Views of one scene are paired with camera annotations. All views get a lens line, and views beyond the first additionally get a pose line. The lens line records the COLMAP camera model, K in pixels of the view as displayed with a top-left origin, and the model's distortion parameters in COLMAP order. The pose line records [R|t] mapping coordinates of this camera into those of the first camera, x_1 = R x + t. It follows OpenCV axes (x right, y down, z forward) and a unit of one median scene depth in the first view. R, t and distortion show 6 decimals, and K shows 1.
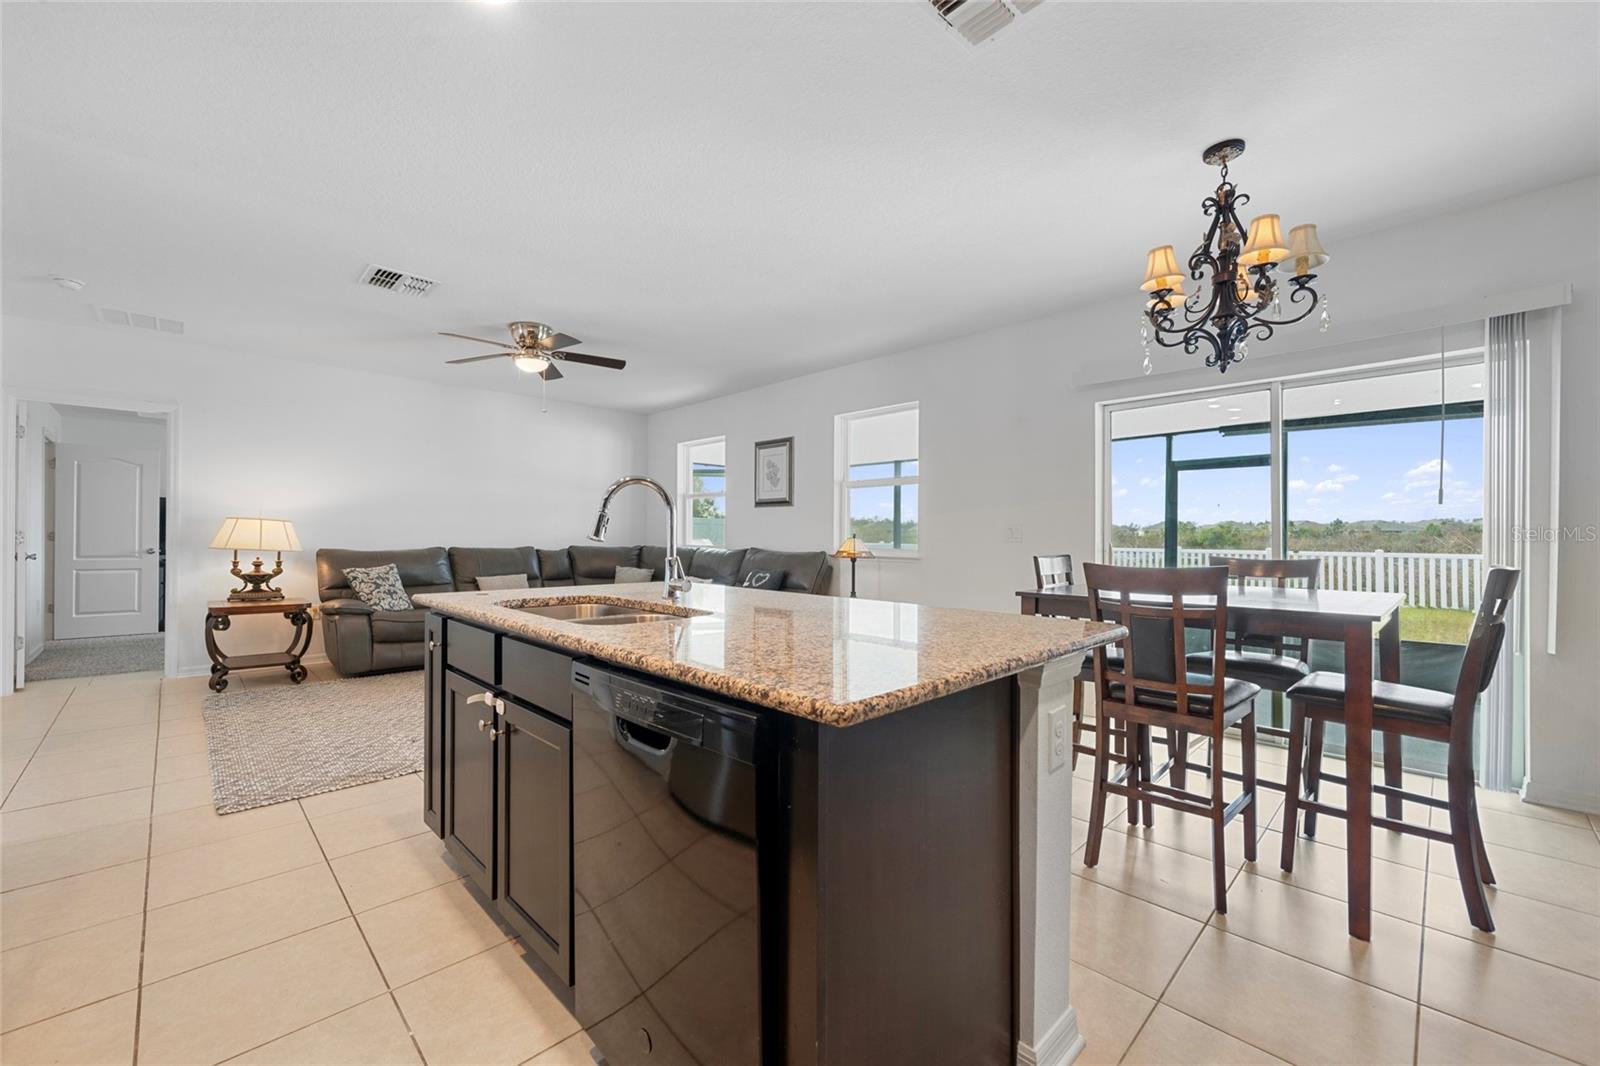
lens RADIAL K [[640.2, 0, 793.3], [0, 640.2, 539.0], [0, 0, 1]] dist [-0.000767, -0.000136]
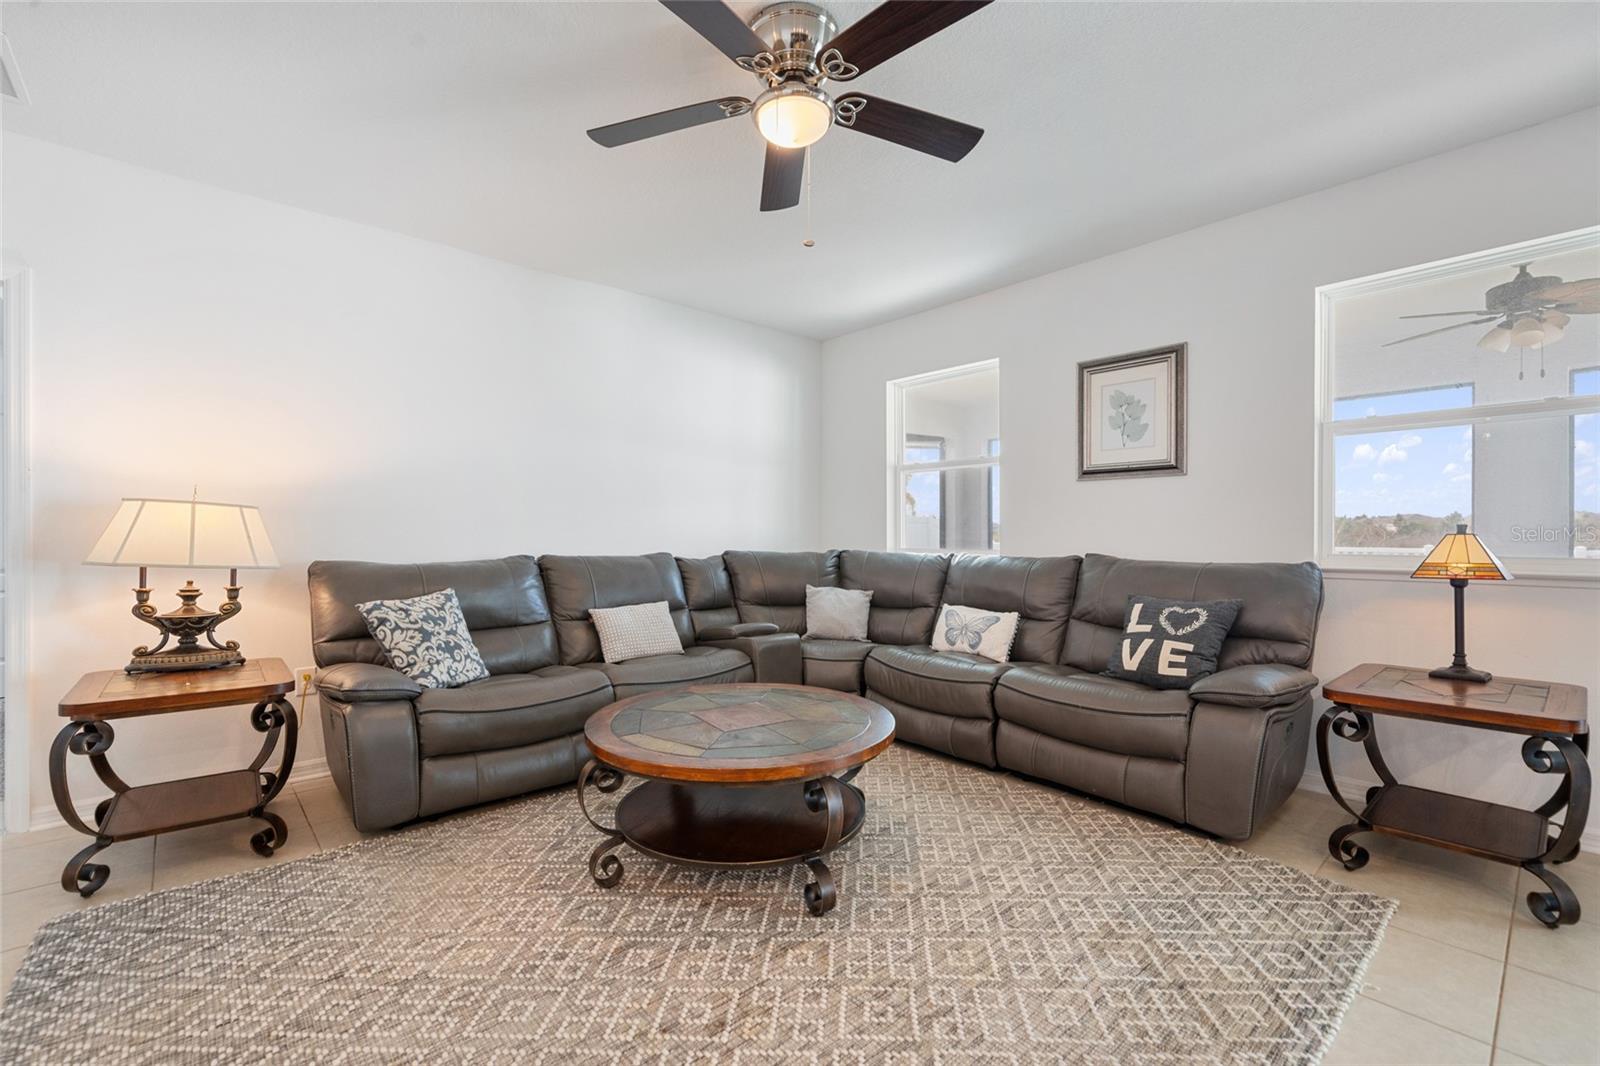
lens RADIAL K [[687.5, 0, 786.6], [0, 687.5, 540.7], [0, 0, 1]] dist [-0.001017, -0.000273]
pose [[0.998817, -0.005319, -0.048344, -0.348487], [0.005544, 0.999974, 0.004516, -0.001852], [0.048319, -0.004779, 0.998821, 0.487008]]
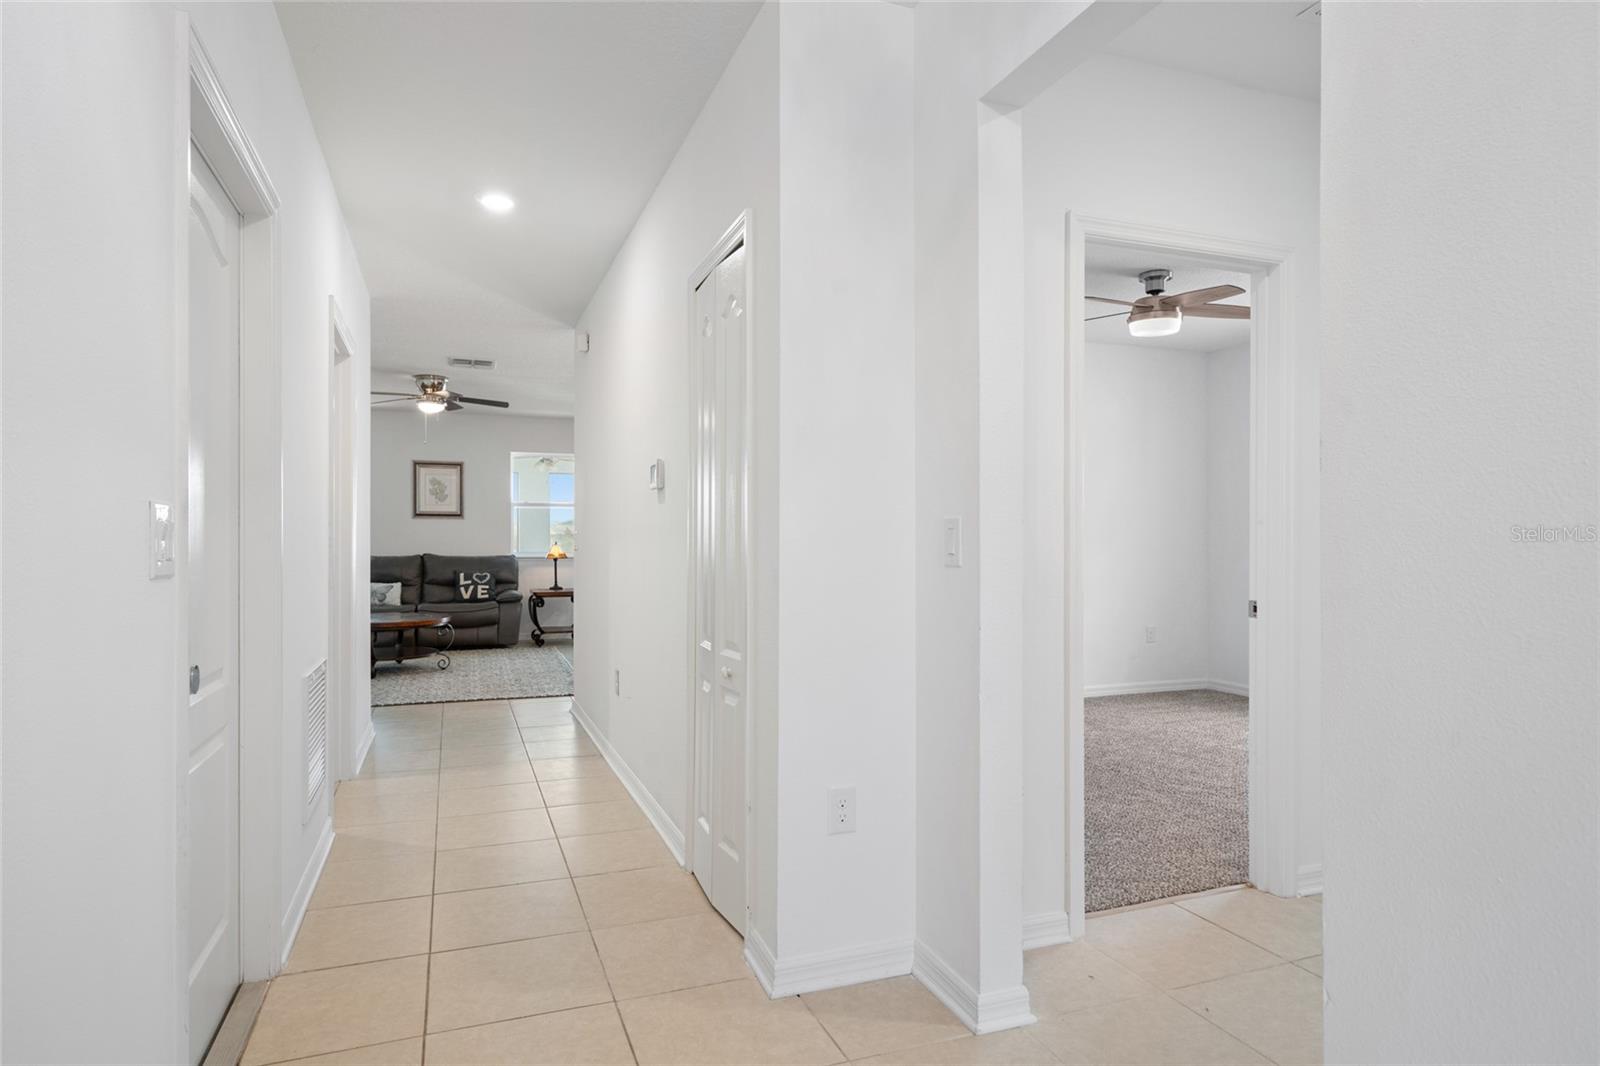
lens RADIAL K [[918.3, 0, 796.2], [0, 918.3, 540.1], [0, 0, 1]] dist [-0.002440, -0.000034]
pose [[0.400260, -0.004873, 0.916389, -1.565127], [0.005184, 0.999982, 0.003053, -0.014703], [-0.916387, 0.003528, 0.400278, -0.325173]]
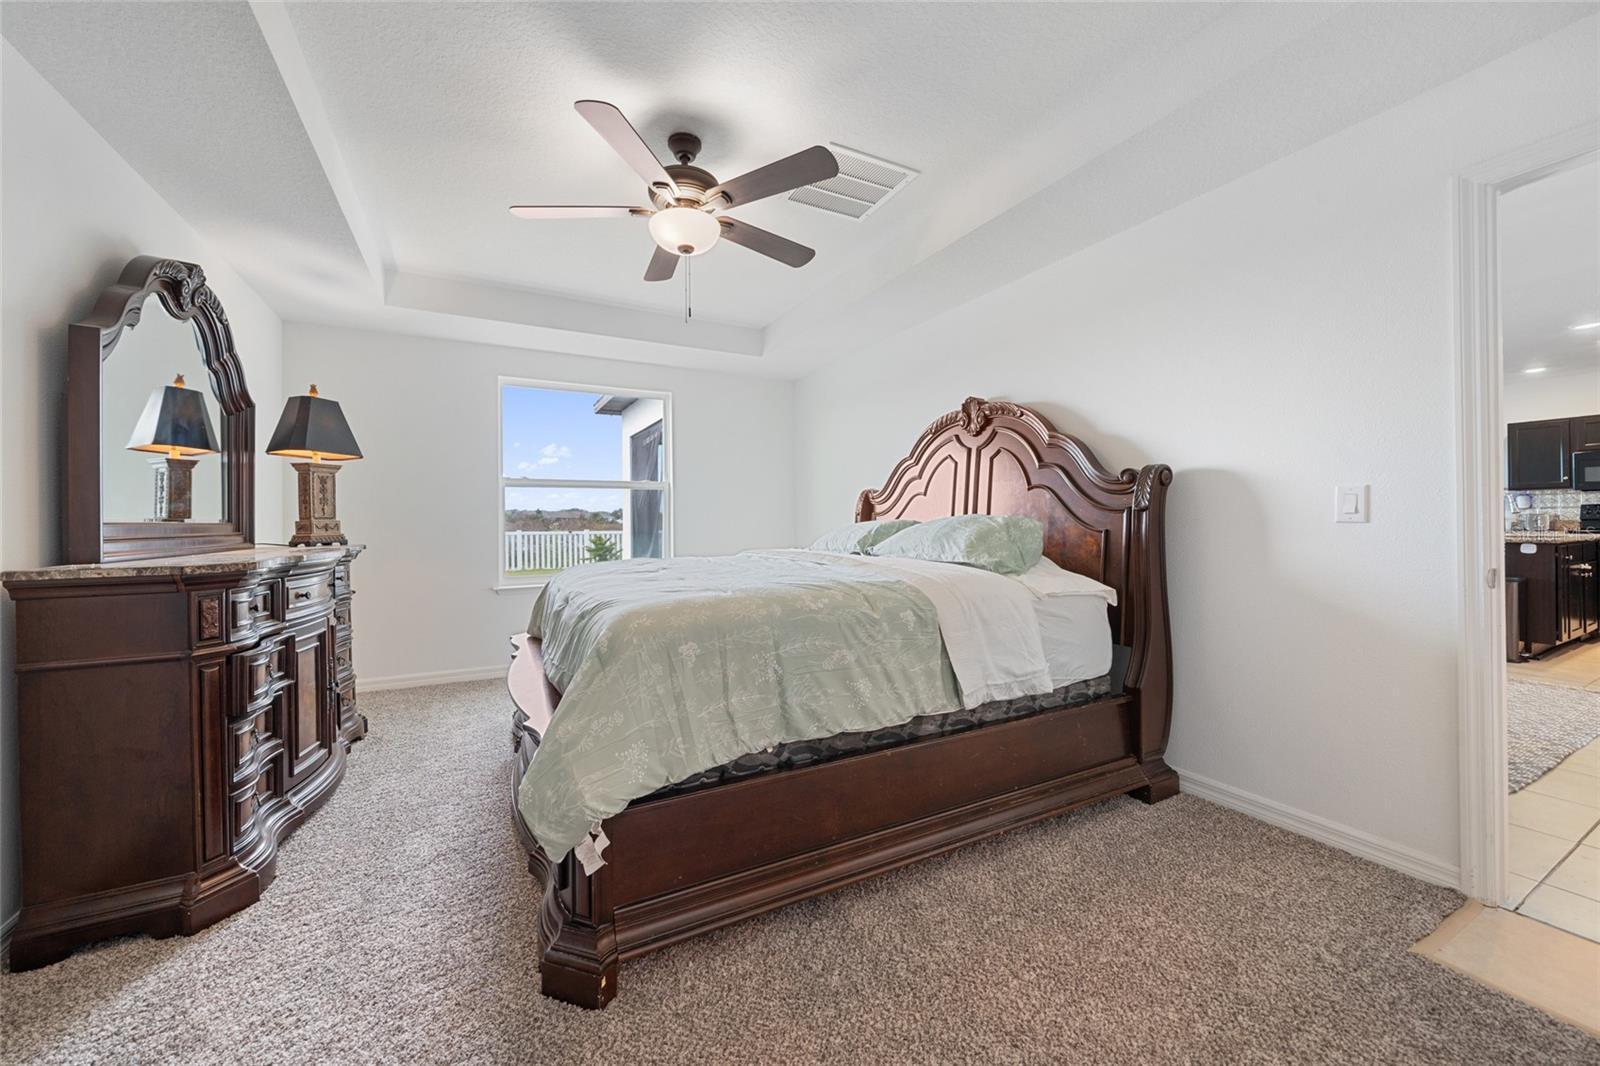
lens RADIAL K [[585.5, 0, 795.1], [0, 585.5, 522.3], [0, 0, 1]] dist [-0.003749, 0.000431]
pose [[0.279087, -0.008324, 0.960230, -1.348474], [0.011772, 0.999917, 0.005247, -0.004513], [-0.960194, 0.009839, 0.279162, 1.238314]]
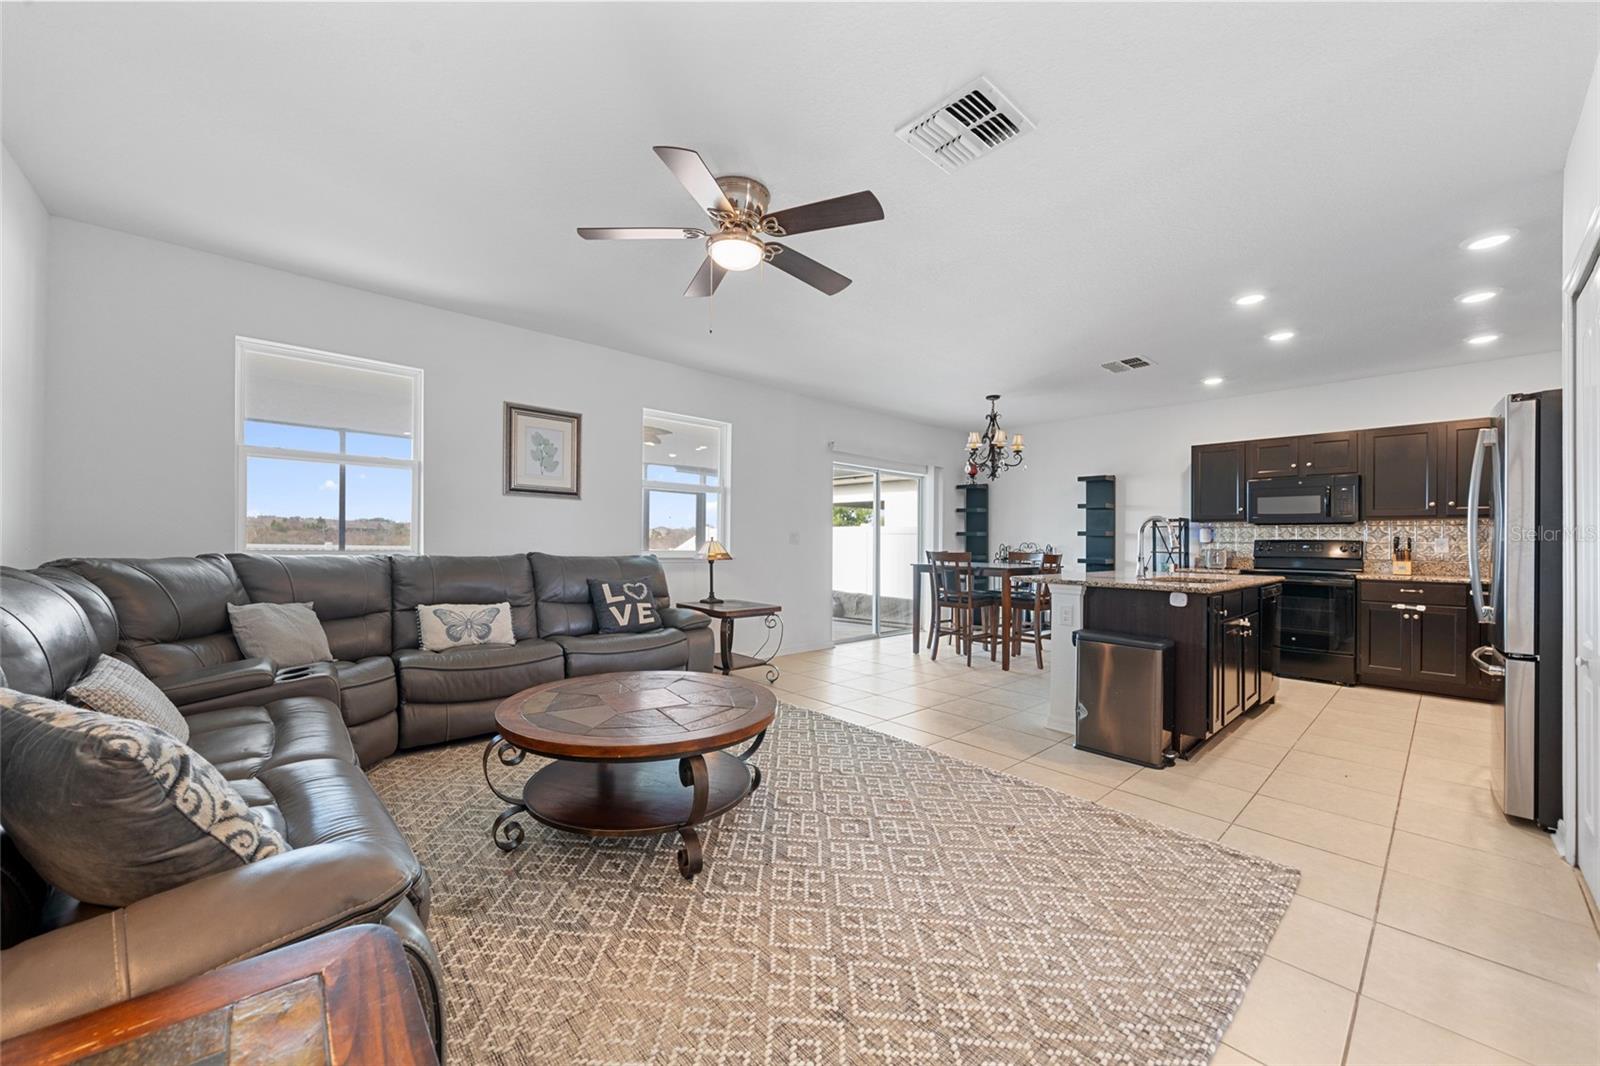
lens RADIAL K [[593.9, 0, 787.5], [0, 593.9, 536.4], [0, 0, 1]] dist [-0.001831, -0.000187]
pose [[0.038819, 0.005301, 0.999232, -0.854964], [-0.013255, 0.999901, -0.004790, -0.005780], [-0.999158, -0.013059, 0.038886, 0.824206]]
